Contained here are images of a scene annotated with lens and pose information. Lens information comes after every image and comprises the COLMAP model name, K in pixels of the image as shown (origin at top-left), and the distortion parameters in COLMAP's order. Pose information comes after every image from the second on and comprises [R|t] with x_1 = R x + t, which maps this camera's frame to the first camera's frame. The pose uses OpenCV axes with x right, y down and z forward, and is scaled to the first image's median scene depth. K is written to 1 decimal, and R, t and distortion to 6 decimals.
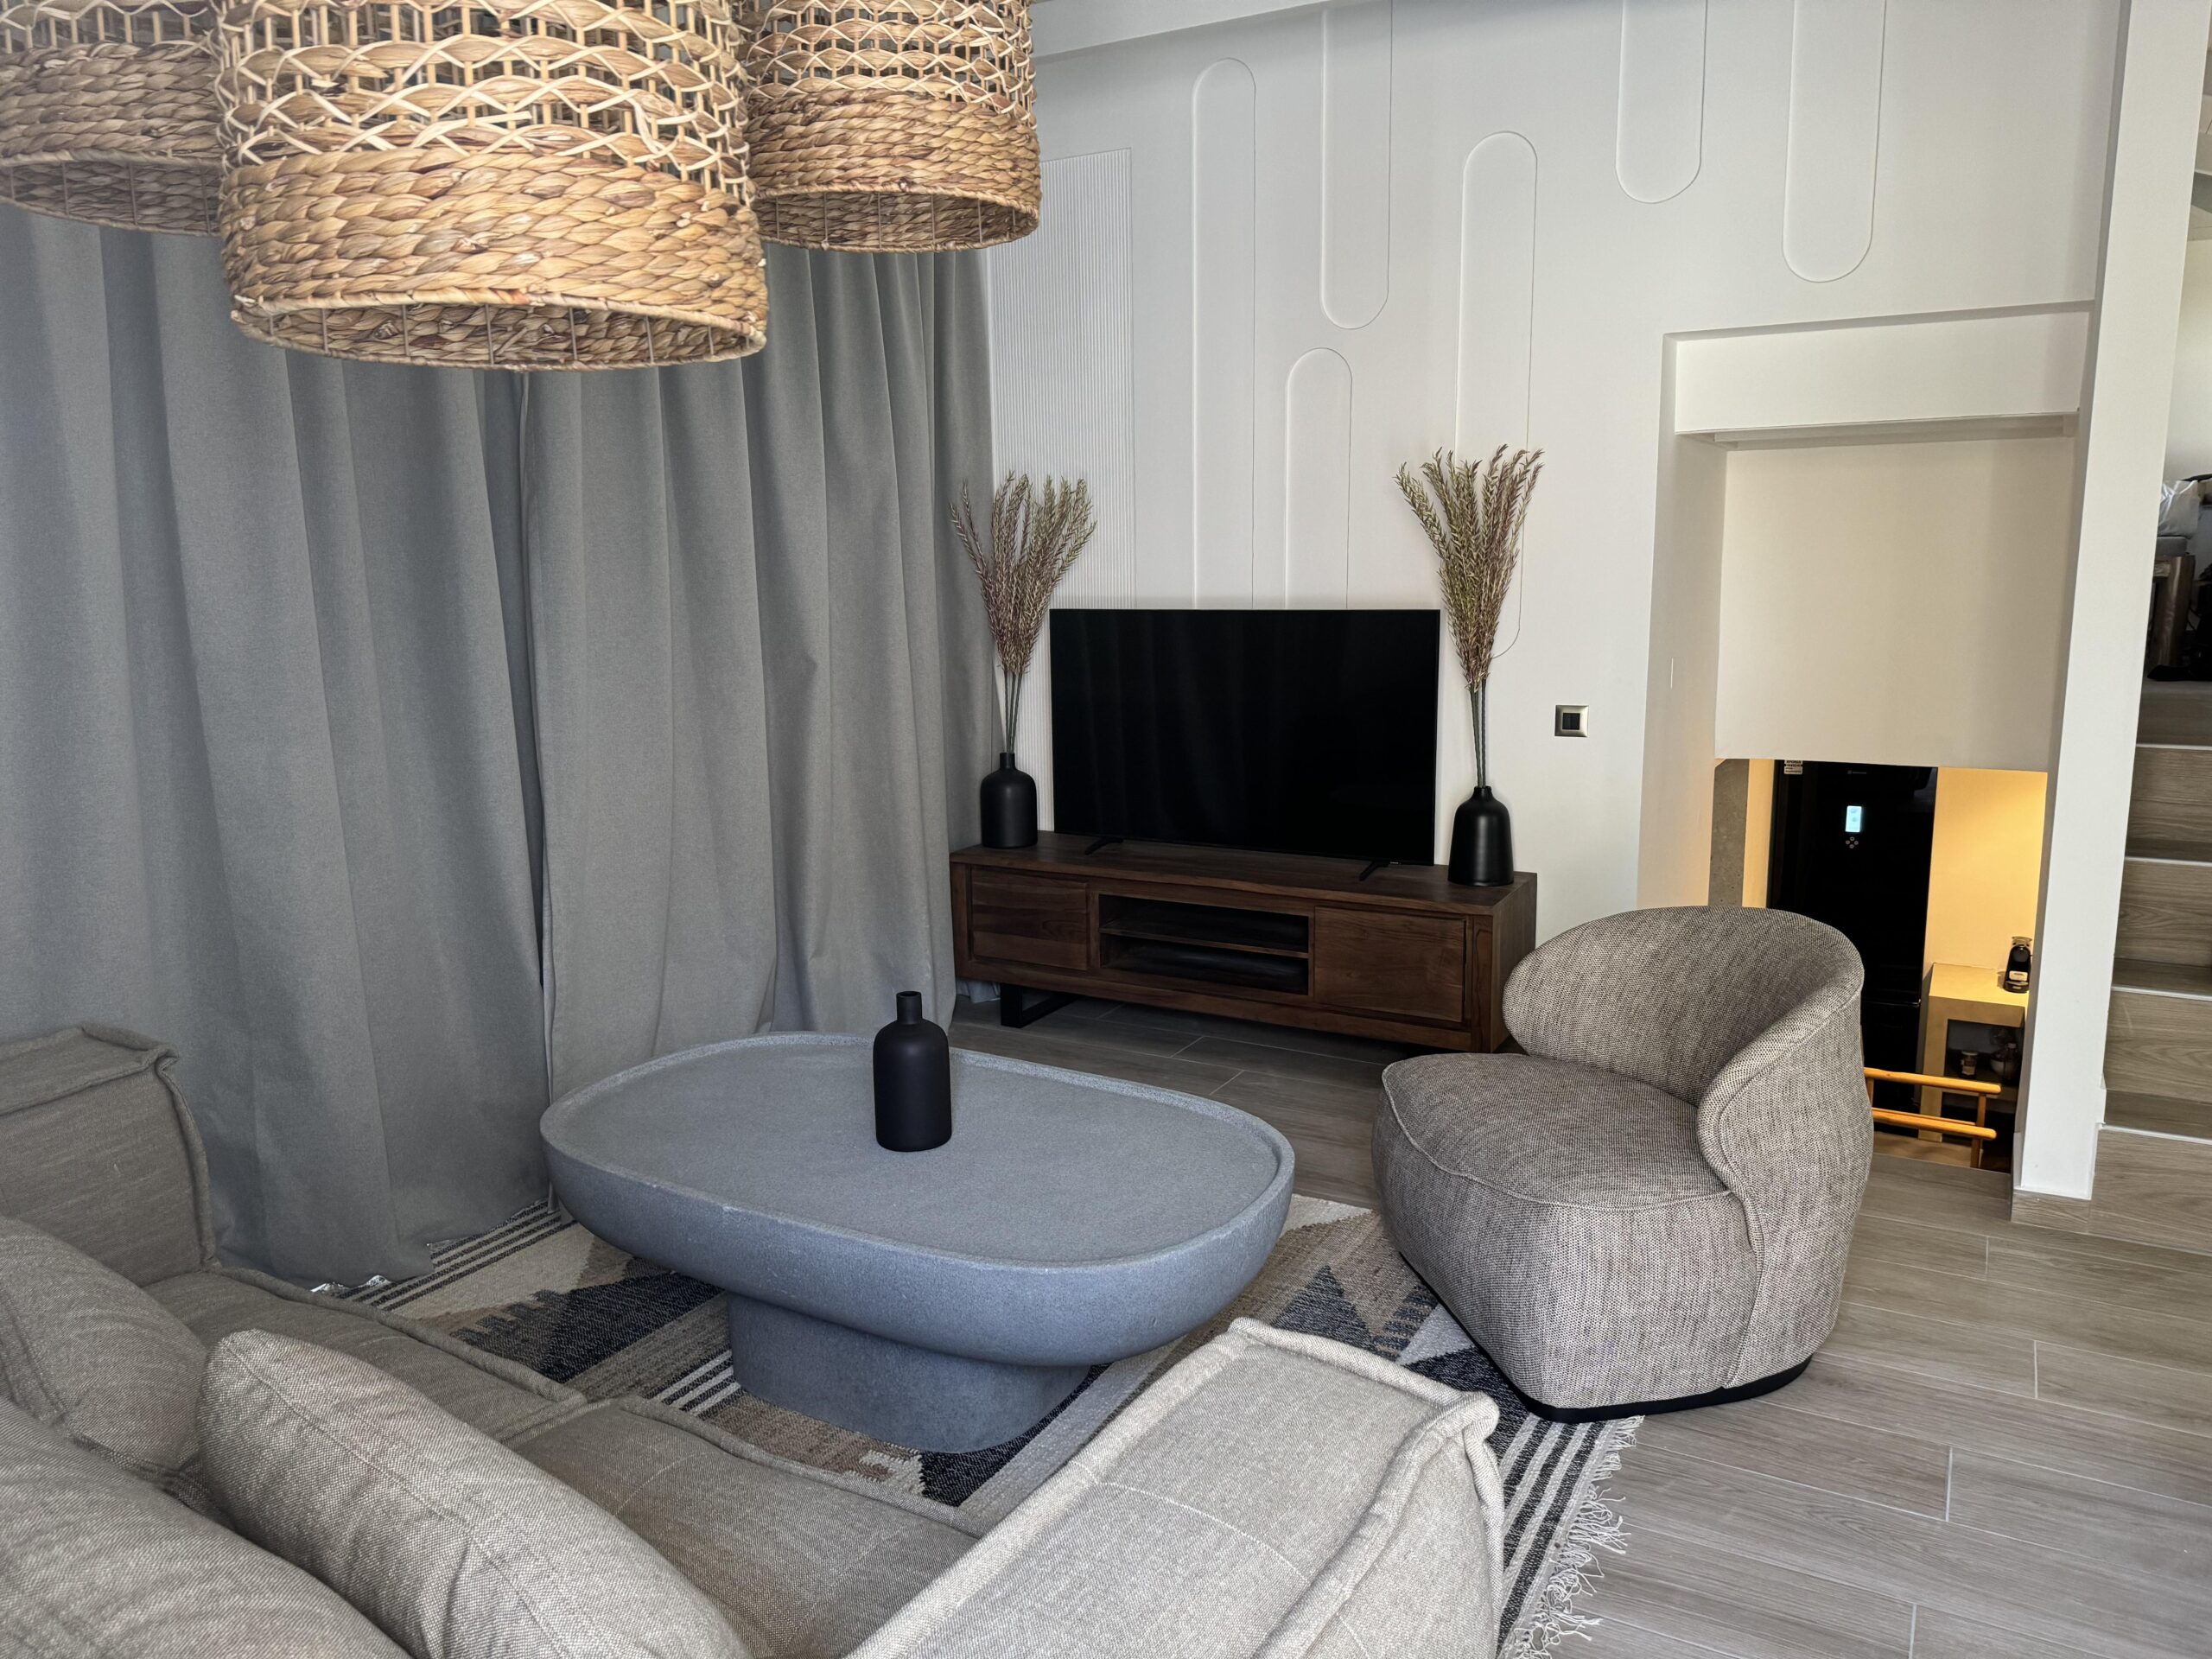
lens RADIAL K [[1561.3, 0, 1100.7], [0, 1561.3, 820.0], [0, 0, 1]] dist [0.060618, -0.060948]
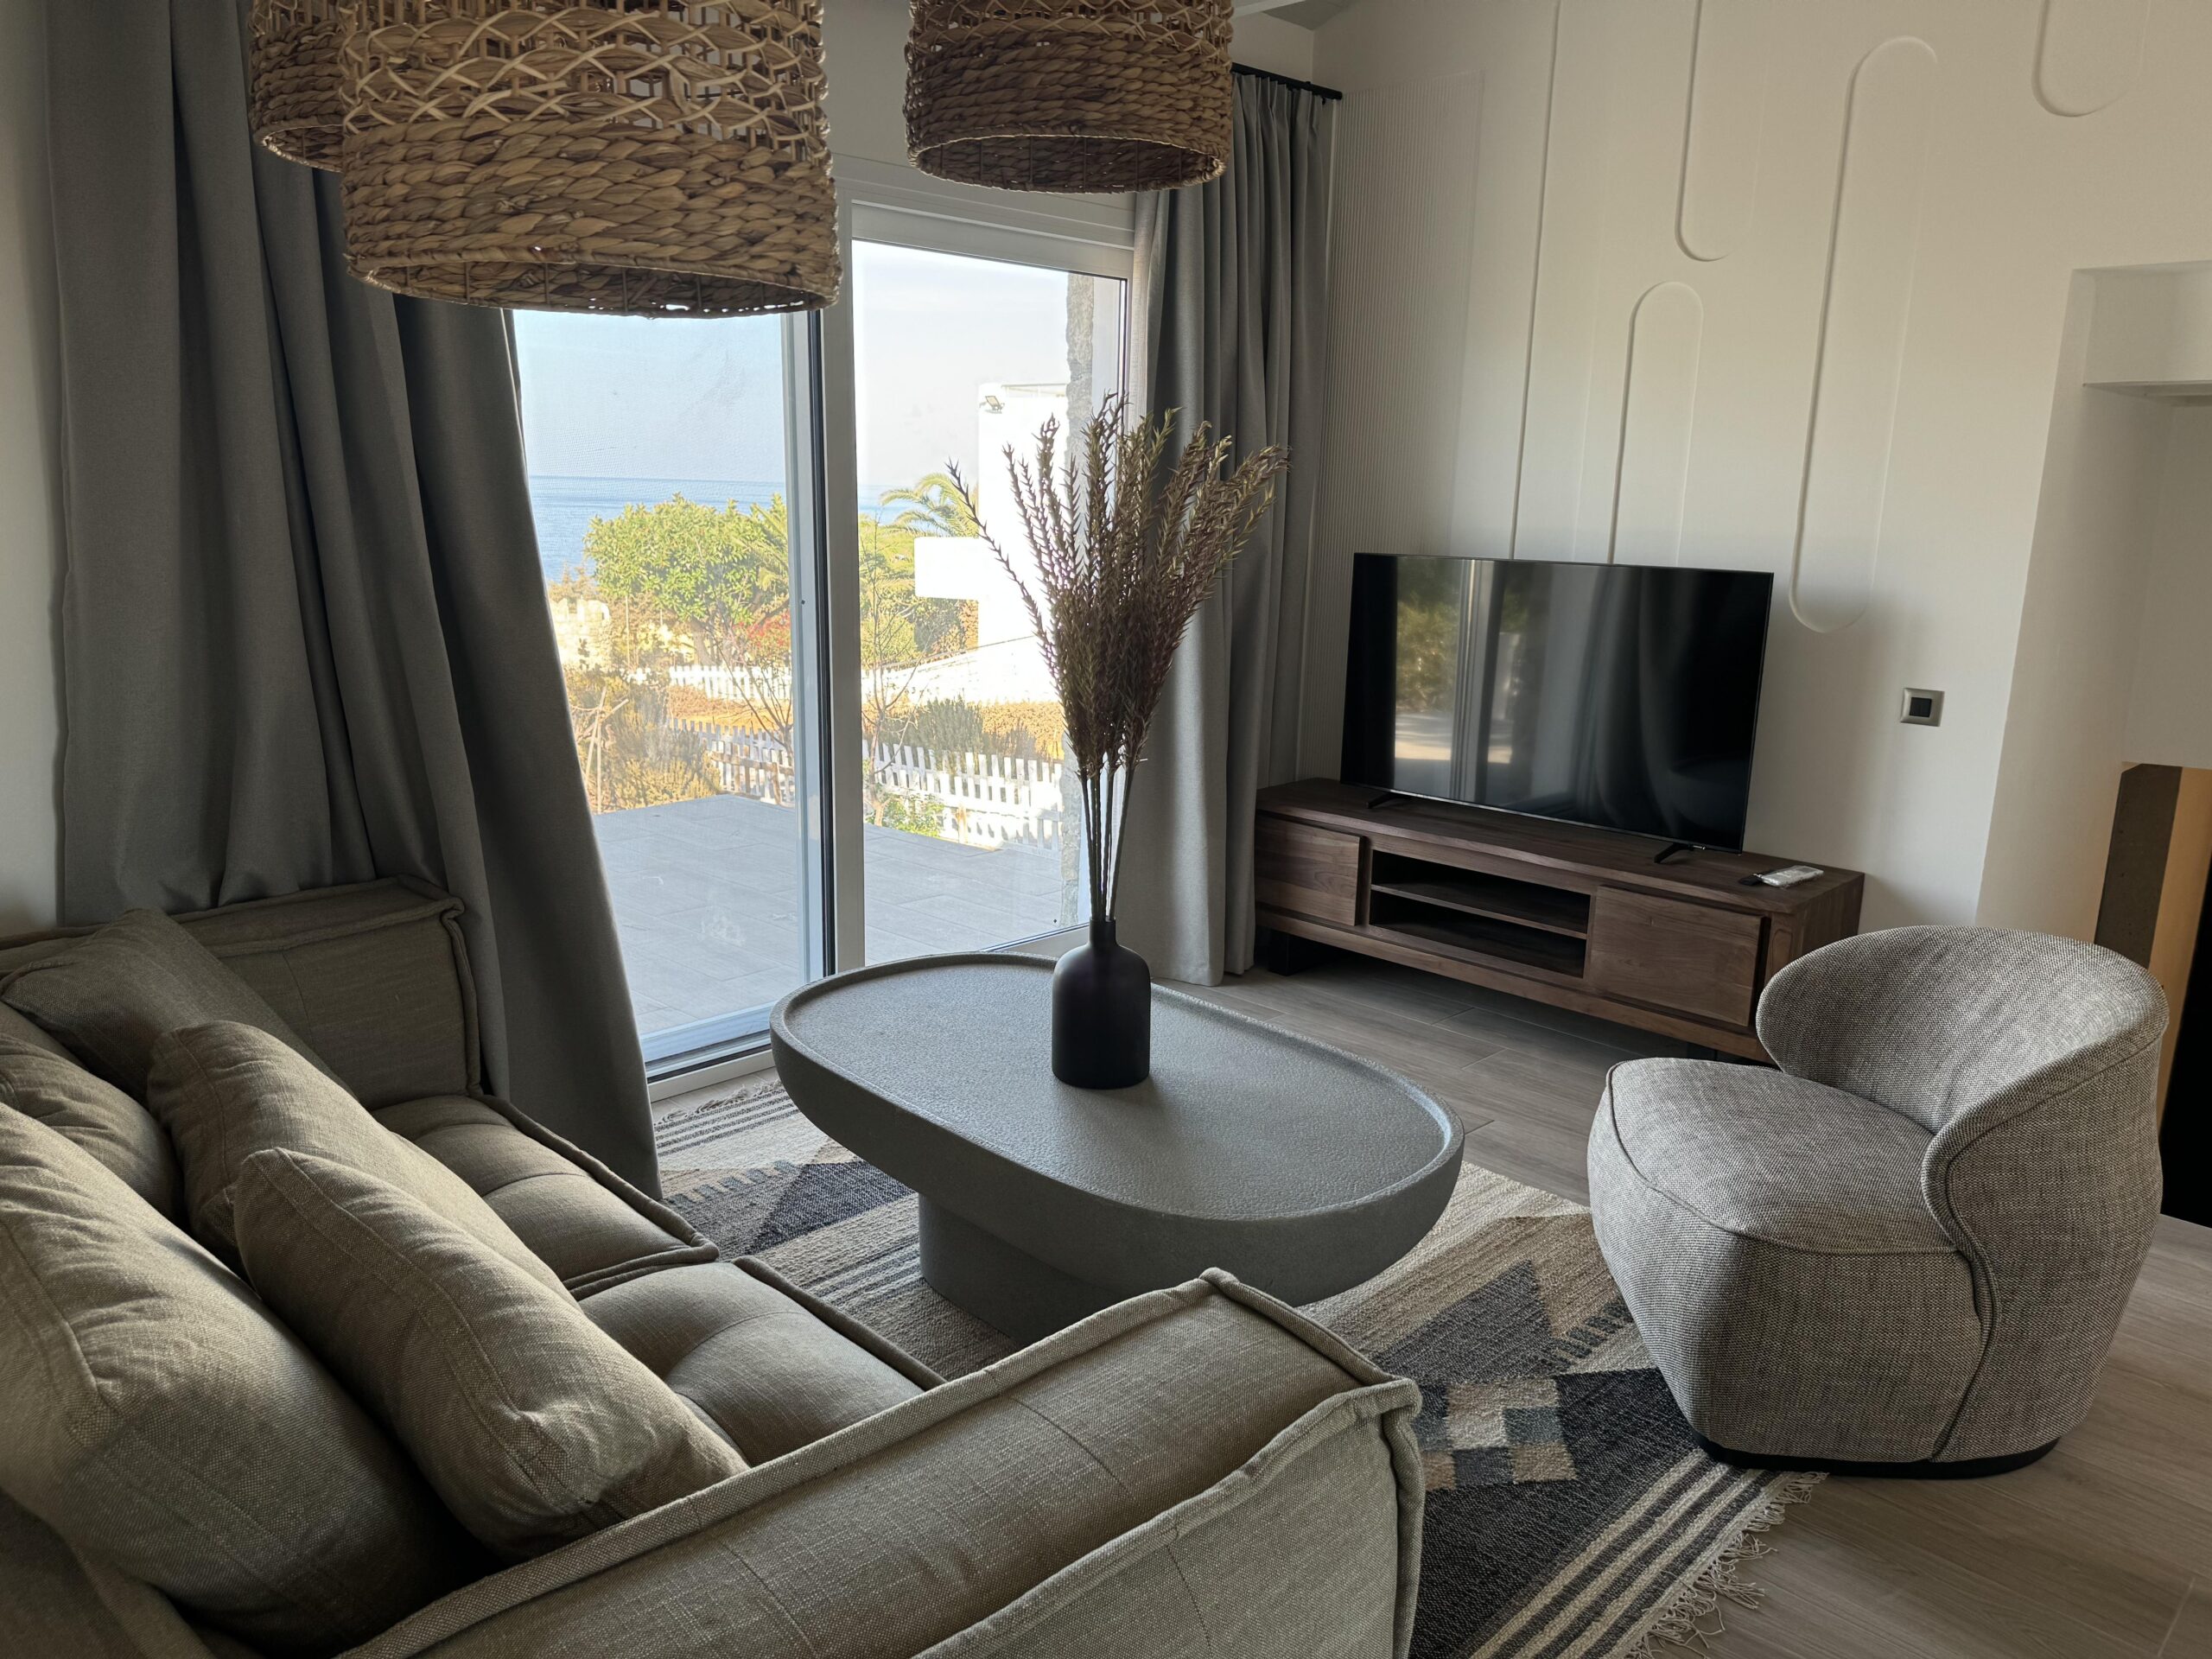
lens RADIAL K [[1561.3, 0, 1079.3], [0, 1561.3, 829.2], [0, 0, 1]] dist [0.060618, -0.060948]
pose [[0.962359, 0.092565, -0.255531, 0.178496], [-0.080301, 0.995079, 0.058043, -0.018752], [0.259647, -0.035339, 0.965057, 0.019940]]
